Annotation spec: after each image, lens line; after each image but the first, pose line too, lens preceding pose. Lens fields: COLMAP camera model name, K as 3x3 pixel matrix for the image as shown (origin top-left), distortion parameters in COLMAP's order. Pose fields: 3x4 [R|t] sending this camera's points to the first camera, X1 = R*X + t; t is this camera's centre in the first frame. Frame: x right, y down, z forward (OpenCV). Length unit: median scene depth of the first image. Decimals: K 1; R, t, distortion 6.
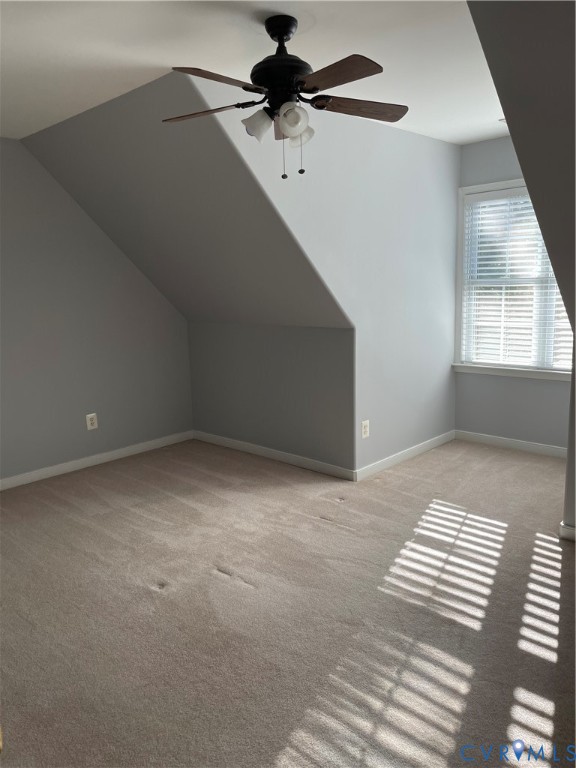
lens RADIAL K [[583.3, 0, 293.8], [0, 583.3, 387.4], [0, 0, 1]] dist [0.039869, -0.053183]
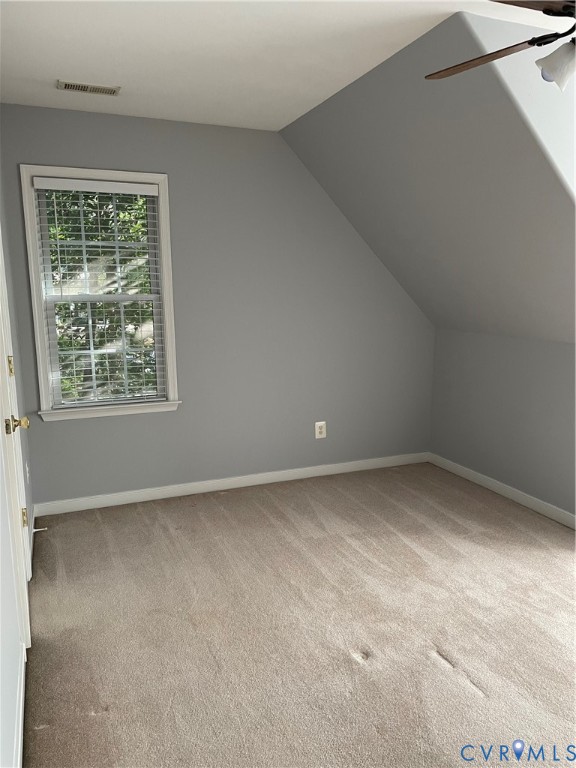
lens RADIAL K [[583.3, 0, 282.1], [0, 583.3, 391.5], [0, 0, 1]] dist [0.039869, -0.053183]
pose [[0.902601, 0.101353, -0.418378, -0.021149], [-0.097700, 0.994757, 0.030205, -0.034441], [0.419246, 0.013612, 0.907771, 0.170363]]
